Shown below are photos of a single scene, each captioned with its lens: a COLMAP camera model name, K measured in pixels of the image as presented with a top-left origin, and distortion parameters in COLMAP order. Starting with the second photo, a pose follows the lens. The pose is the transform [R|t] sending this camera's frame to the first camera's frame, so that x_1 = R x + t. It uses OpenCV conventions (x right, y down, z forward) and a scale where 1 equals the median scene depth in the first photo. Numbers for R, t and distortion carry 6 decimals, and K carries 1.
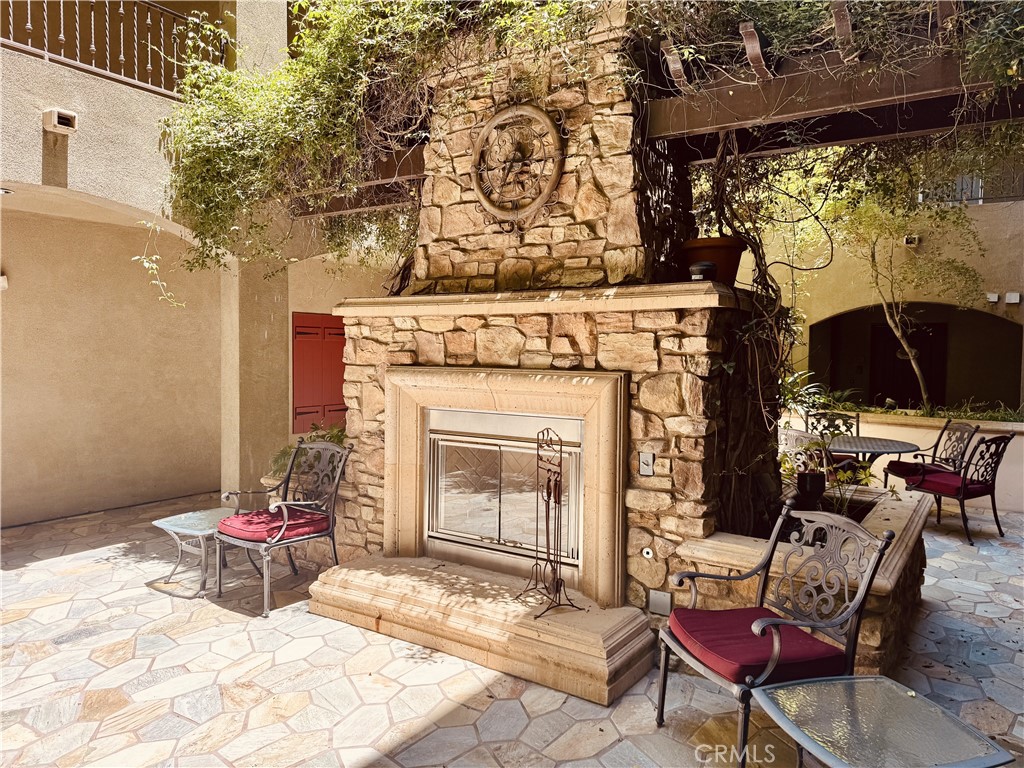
lens RADIAL K [[713.8, 0, 504.5], [0, 713.8, 384.1], [0, 0, 1]] dist [0.103235, -0.125809]
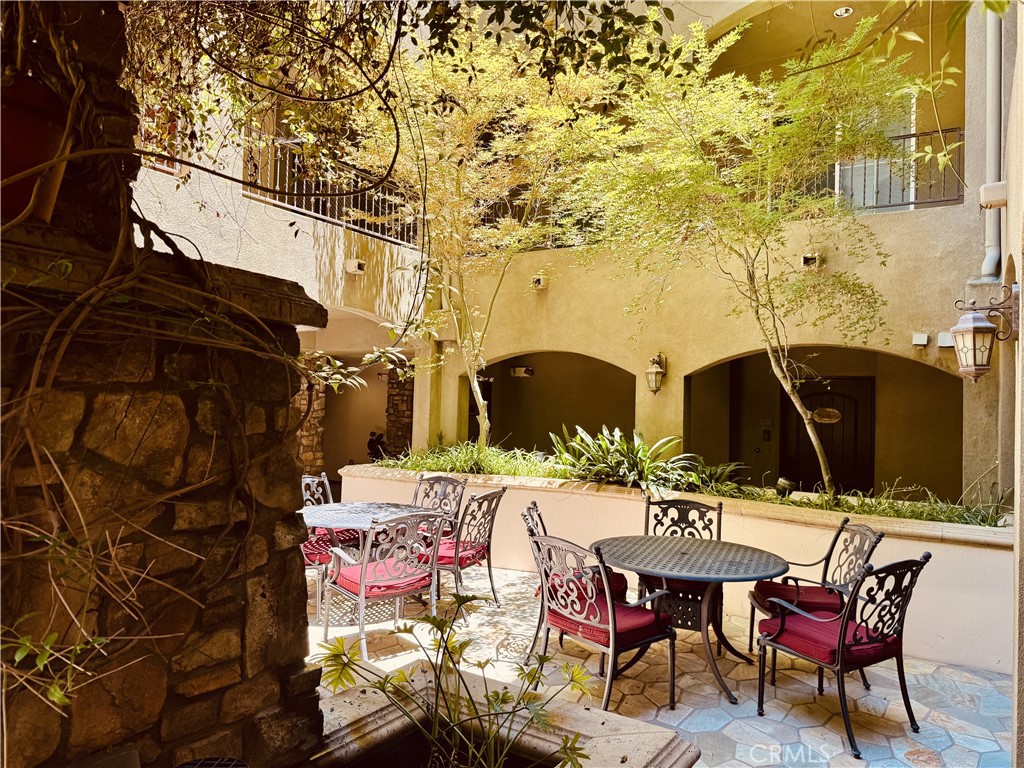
lens RADIAL K [[713.8, 0, 504.5], [0, 713.8, 384.1], [0, 0, 1]] dist [0.103235, -0.125809]
pose [[0.999660, 0.019332, 0.017507, 0.195578], [-0.017895, 0.996728, -0.078825, -0.009051], [-0.018974, 0.078485, 0.996735, 0.234108]]
